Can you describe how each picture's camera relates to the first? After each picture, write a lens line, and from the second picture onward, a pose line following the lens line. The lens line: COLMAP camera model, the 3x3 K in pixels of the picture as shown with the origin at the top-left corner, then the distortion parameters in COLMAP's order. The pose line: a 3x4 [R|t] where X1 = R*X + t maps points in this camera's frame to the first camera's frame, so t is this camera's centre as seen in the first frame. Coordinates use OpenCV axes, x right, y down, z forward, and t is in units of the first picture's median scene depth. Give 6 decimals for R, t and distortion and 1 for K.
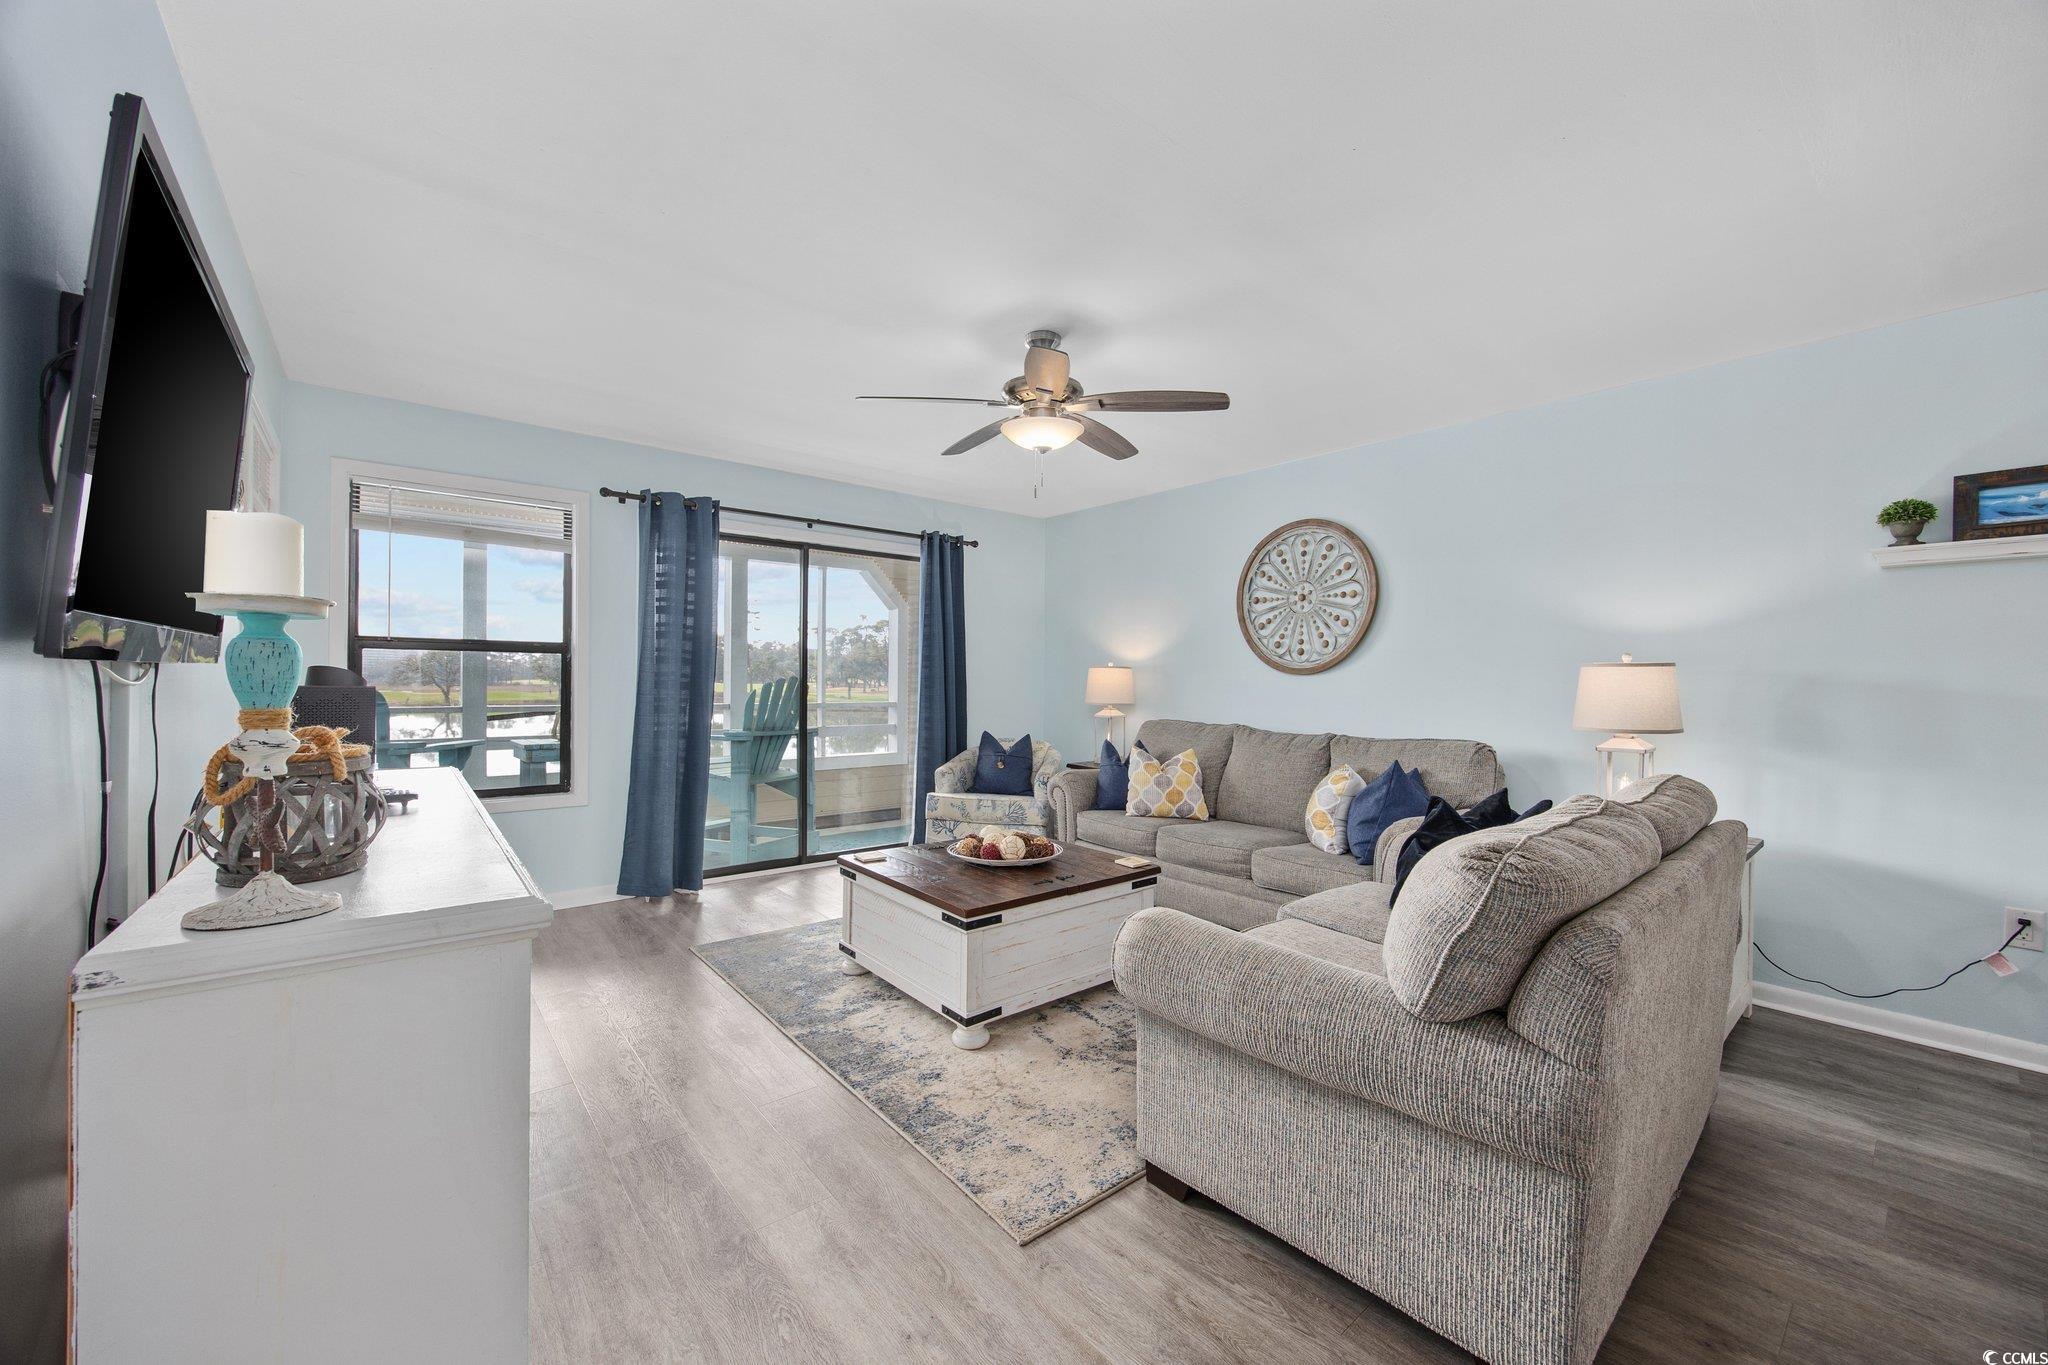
lens RADIAL K [[785.2, 0, 1047.6], [0, 785.2, 685.3], [0, 0, 1]] dist [-0.002121, 0.000540]
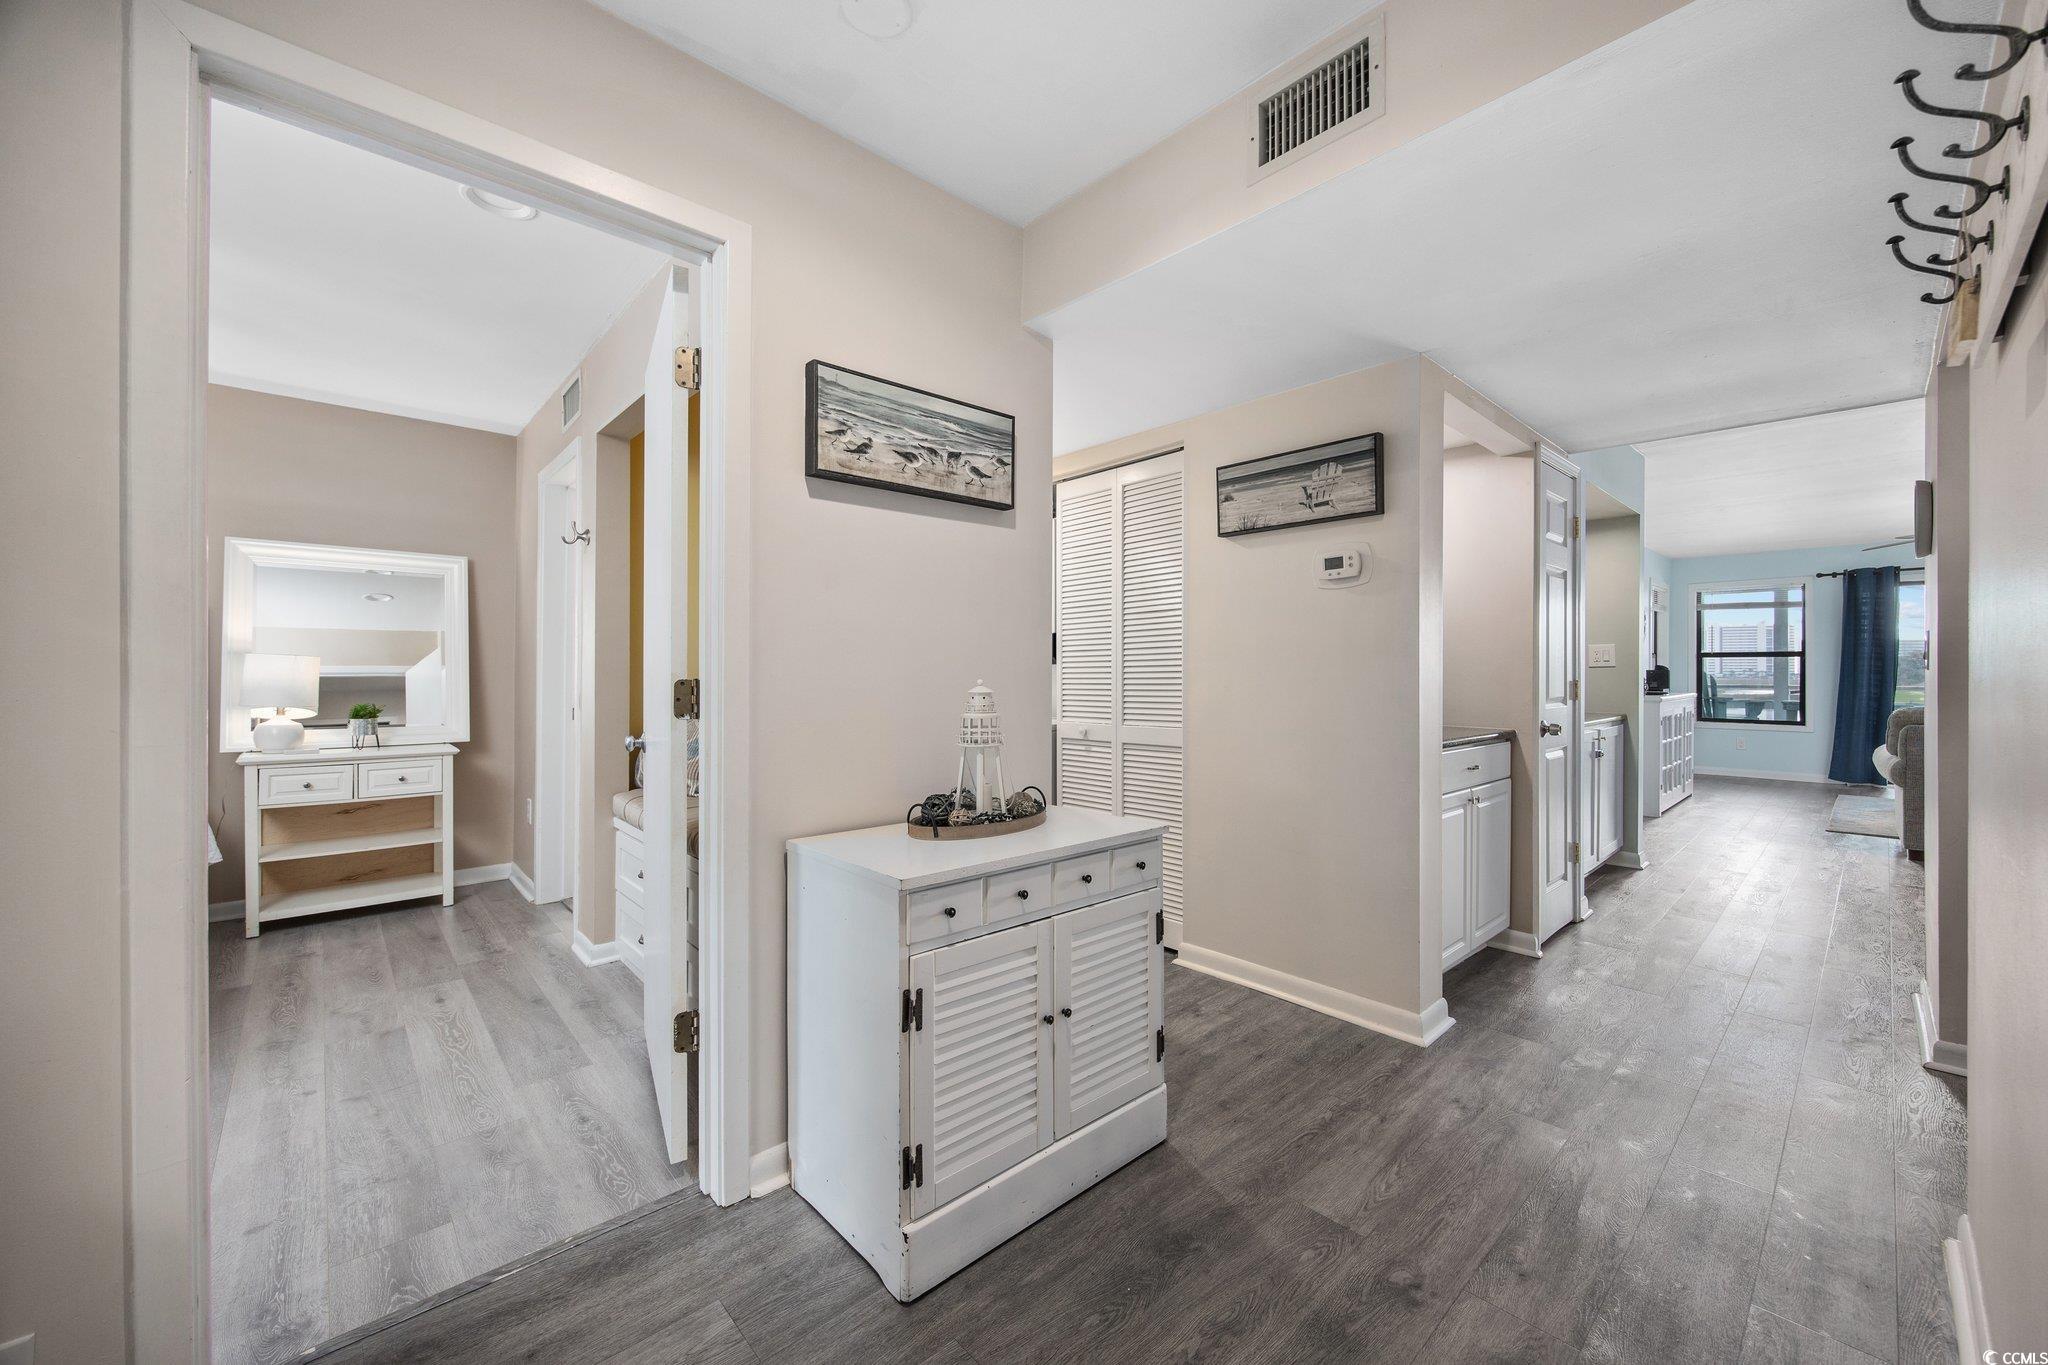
lens RADIAL K [[785.2, 0, 1024.7], [0, 785.2, 673.7], [0, 0, 1]] dist [-0.002121, 0.000540]
pose [[0.037198, -0.006960, -0.999284, 1.236864], [-0.004807, 0.999963, -0.007144, 0.025575], [0.999296, 0.005069, 0.037163, -1.003737]]
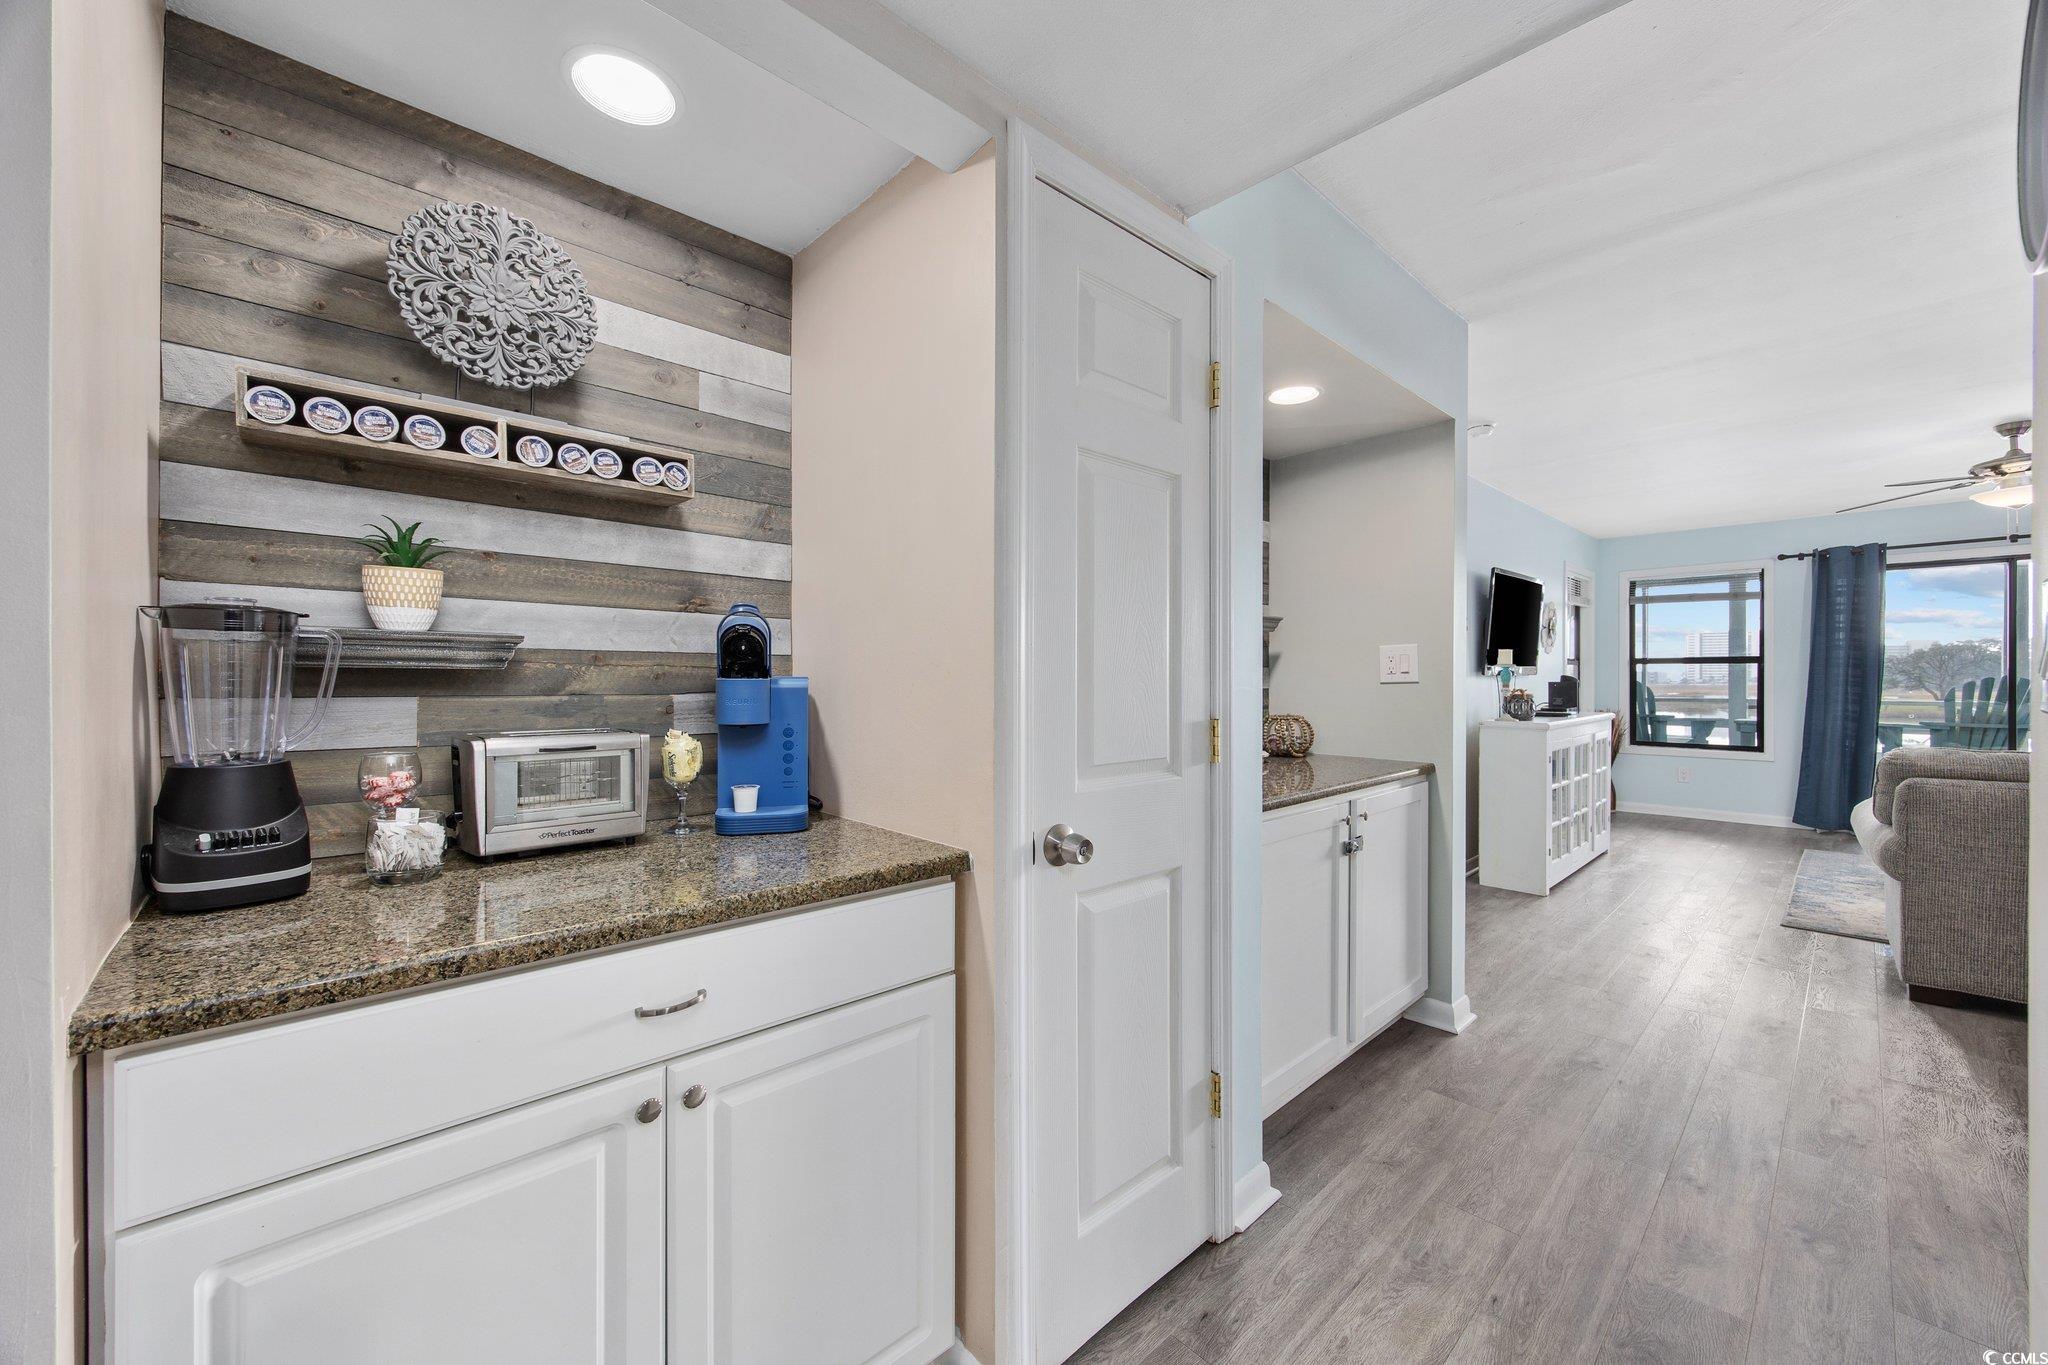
lens RADIAL K [[785.2, 0, 1026.3], [0, 785.2, 677.8], [0, 0, 1]] dist [-0.002121, 0.000540]
pose [[0.052245, -0.006374, -0.998614, 0.806114], [-0.006025, 0.999959, -0.006698, 0.007322], [0.998616, 0.006366, 0.052204, -0.503516]]
